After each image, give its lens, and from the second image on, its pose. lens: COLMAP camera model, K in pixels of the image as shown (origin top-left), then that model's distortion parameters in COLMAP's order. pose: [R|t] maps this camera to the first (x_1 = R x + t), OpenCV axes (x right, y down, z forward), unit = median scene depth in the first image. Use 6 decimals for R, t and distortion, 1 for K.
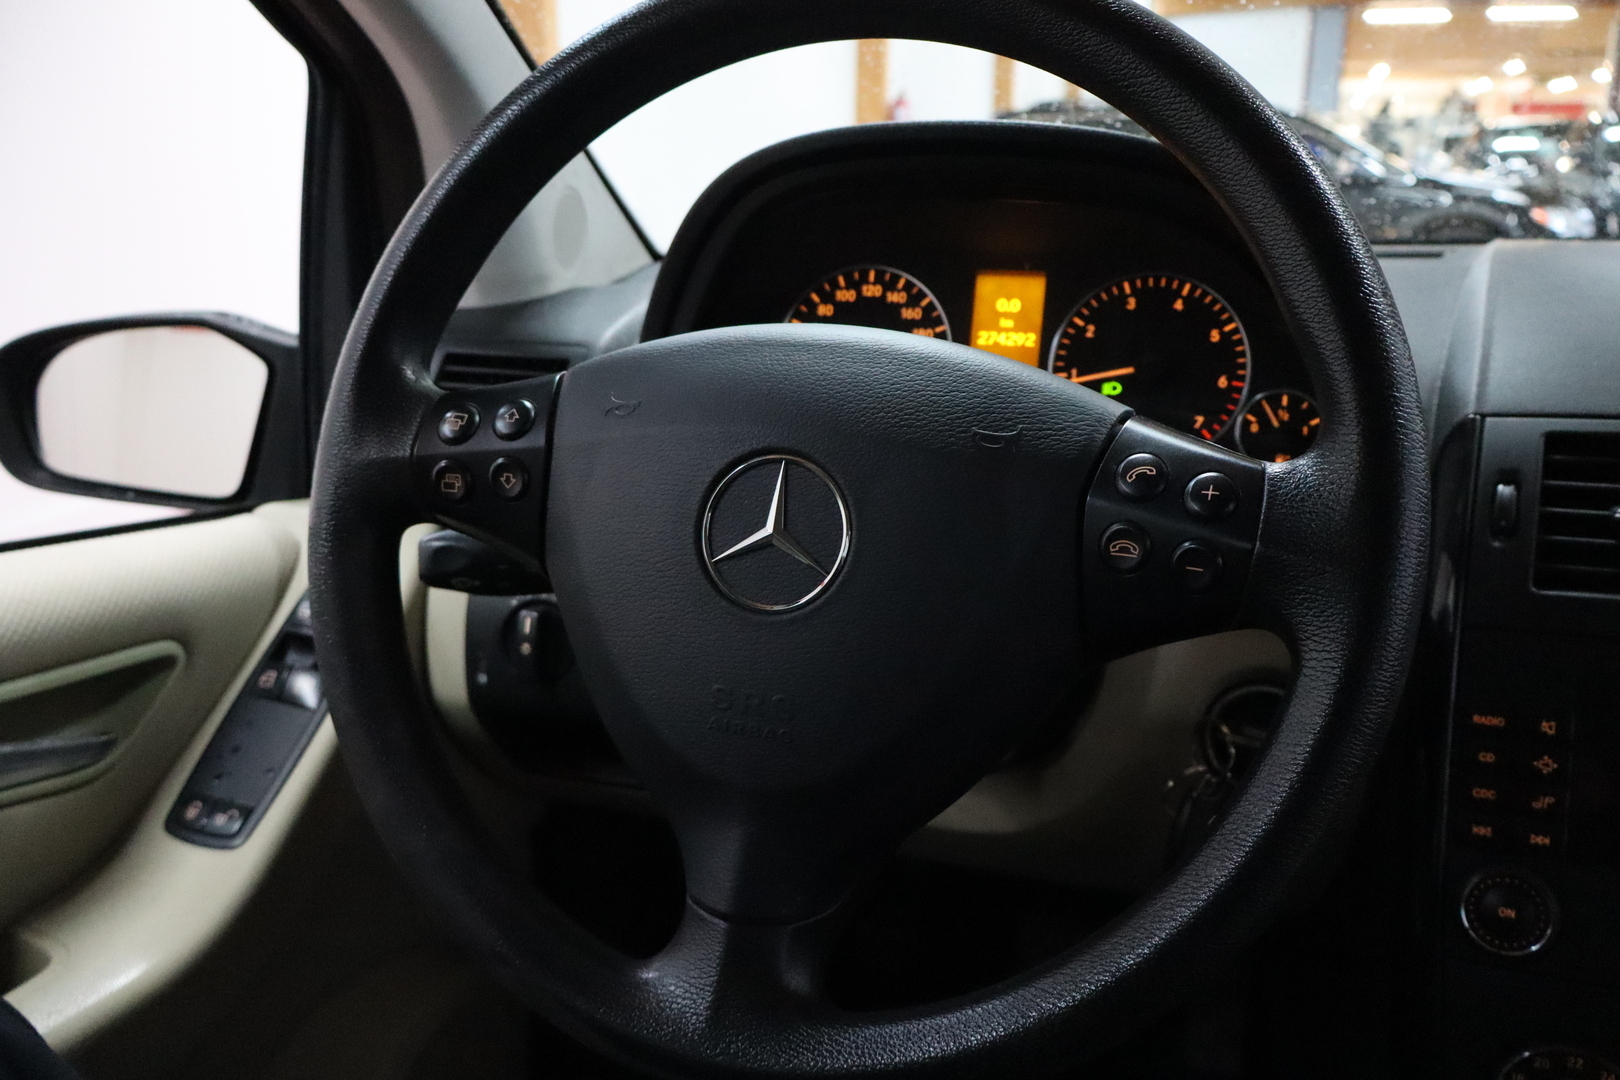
lens RADIAL K [[1362.3, 0, 801.8], [0, 1362.3, 542.0], [0, 0, 1]] dist [0.019312, -0.008445]
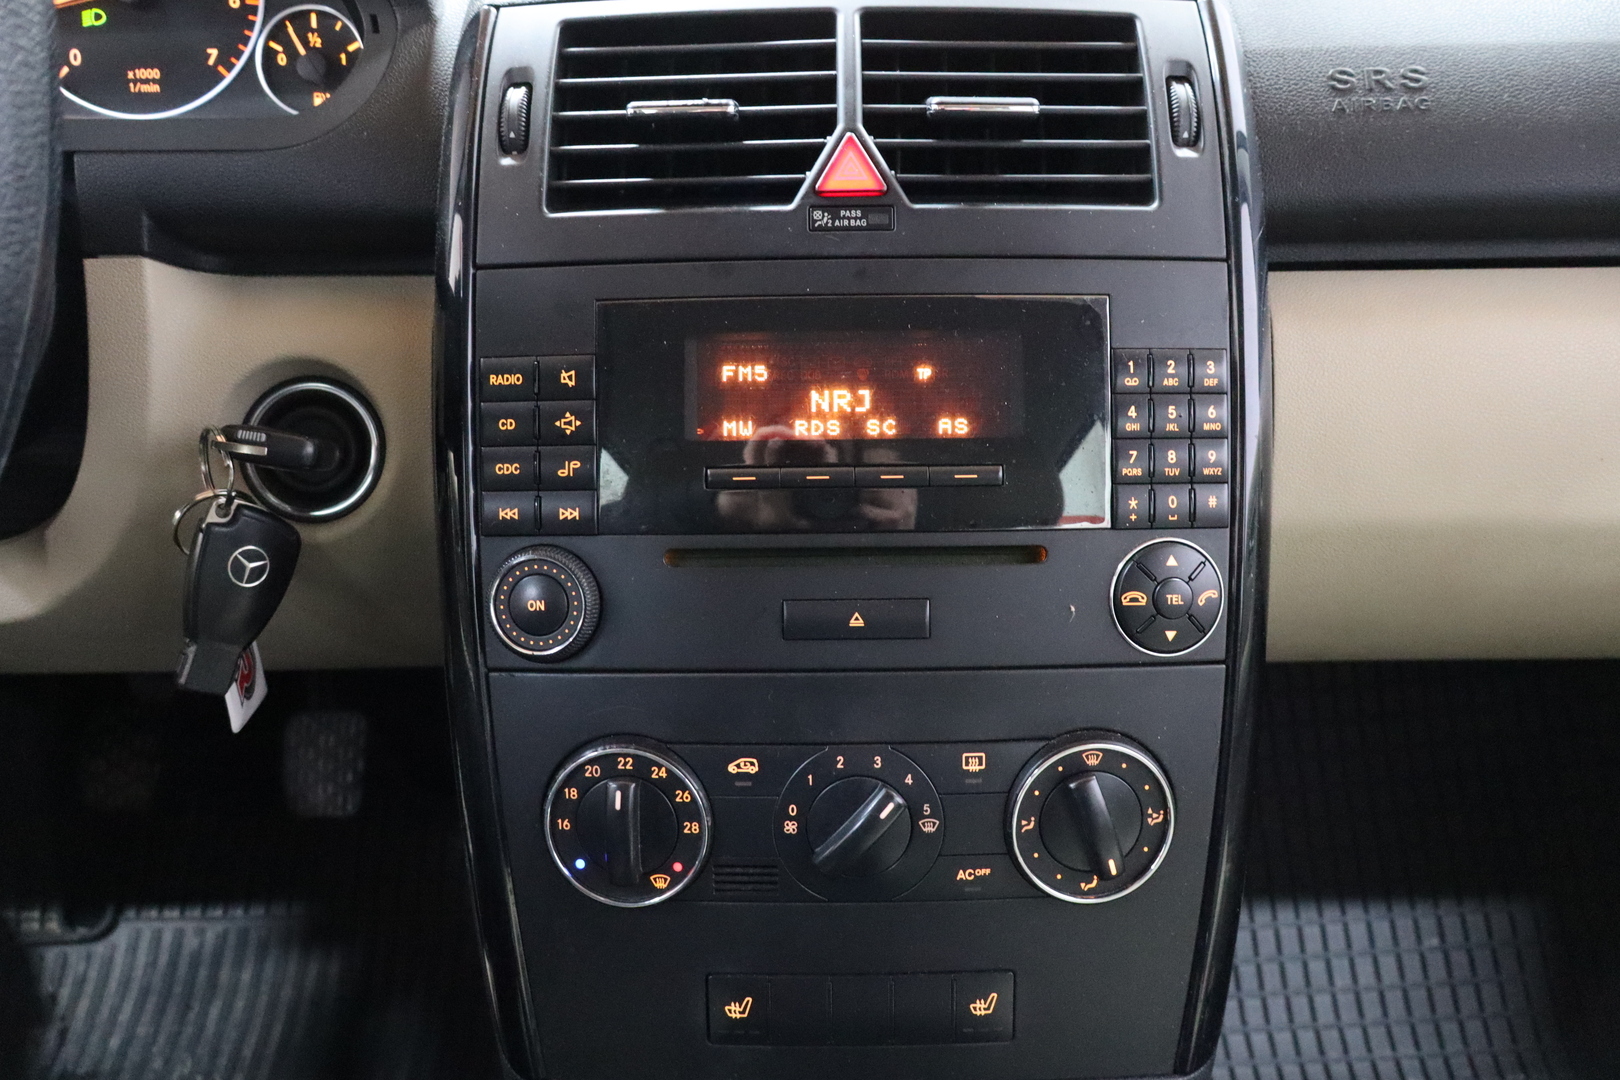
lens RADIAL K [[1362.3, 0, 818.2], [0, 1362.3, 545.7], [0, 0, 1]] dist [0.019312, -0.008445]
pose [[0.934345, -0.140468, 0.327518, 0.322613], [0.096443, 0.984414, 0.147066, 0.102851], [-0.343072, -0.105824, 0.933329, 0.141678]]
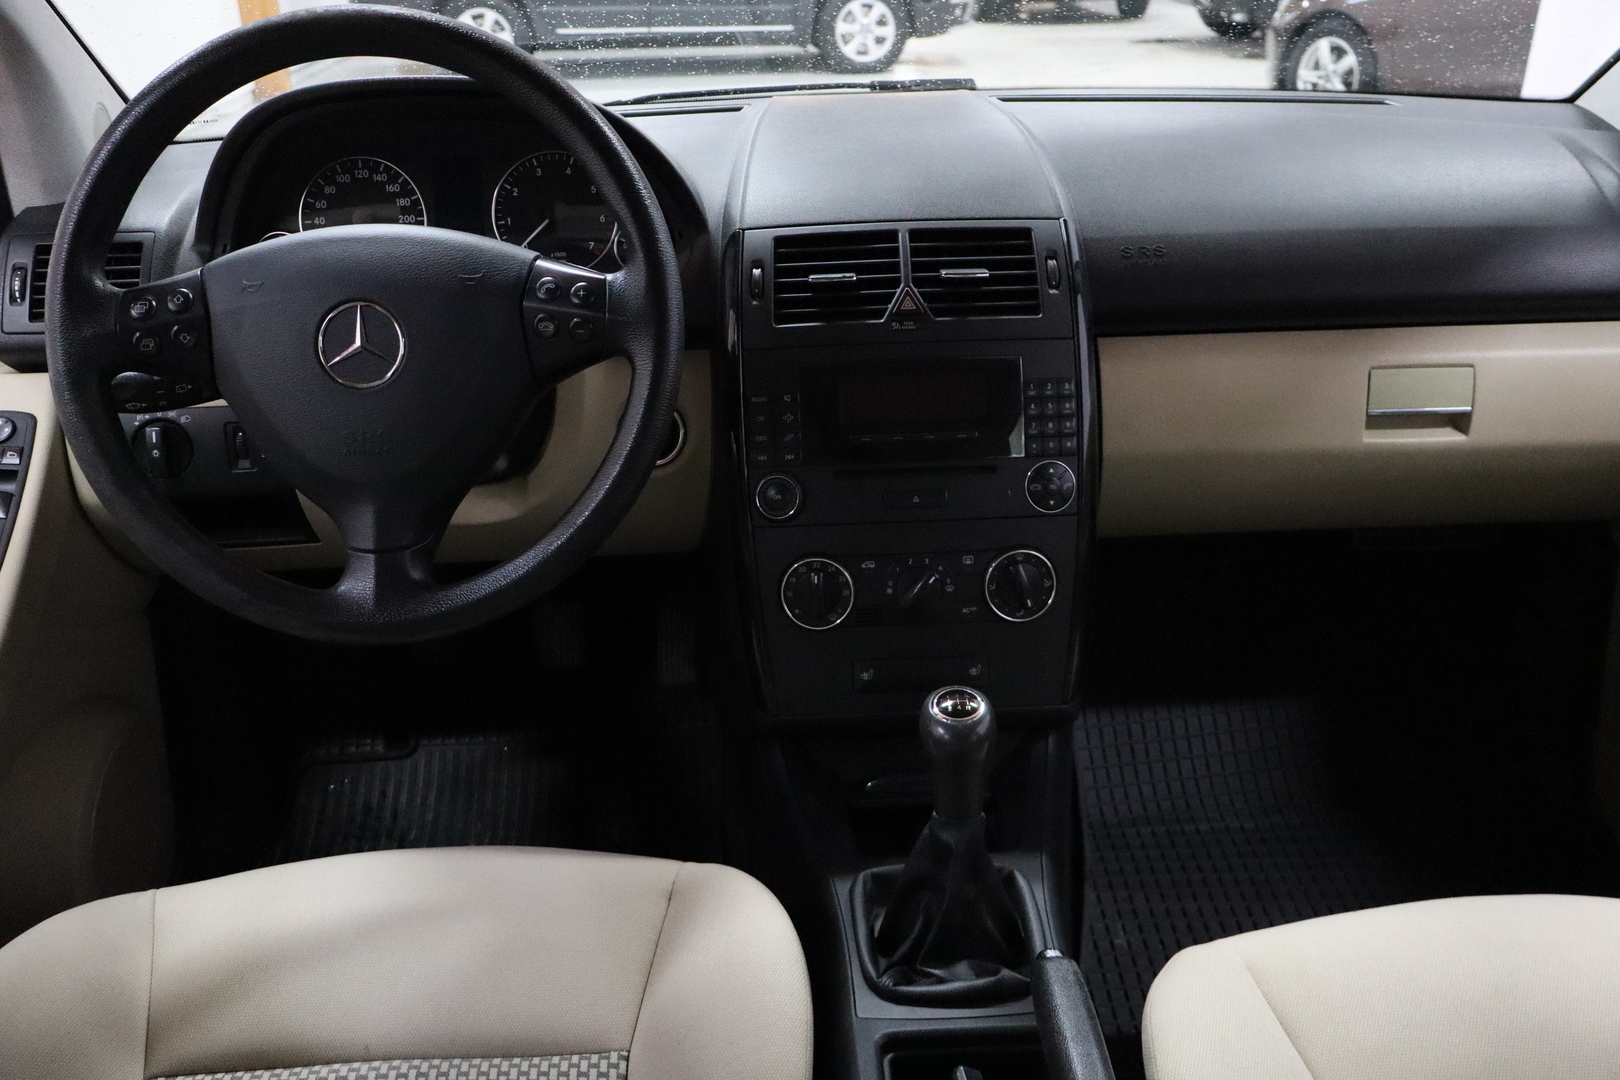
lens RADIAL K [[1476.5, 0, 803.8], [0, 1476.5, 556.7], [0, 0, 1]] dist [0.000315, 0.000000]
pose [[0.925402, -0.170507, 0.338465, -0.124893], [0.122298, 0.979652, 0.159139, 0.023291], [-0.358712, -0.105874, 0.927425, -0.726214]]
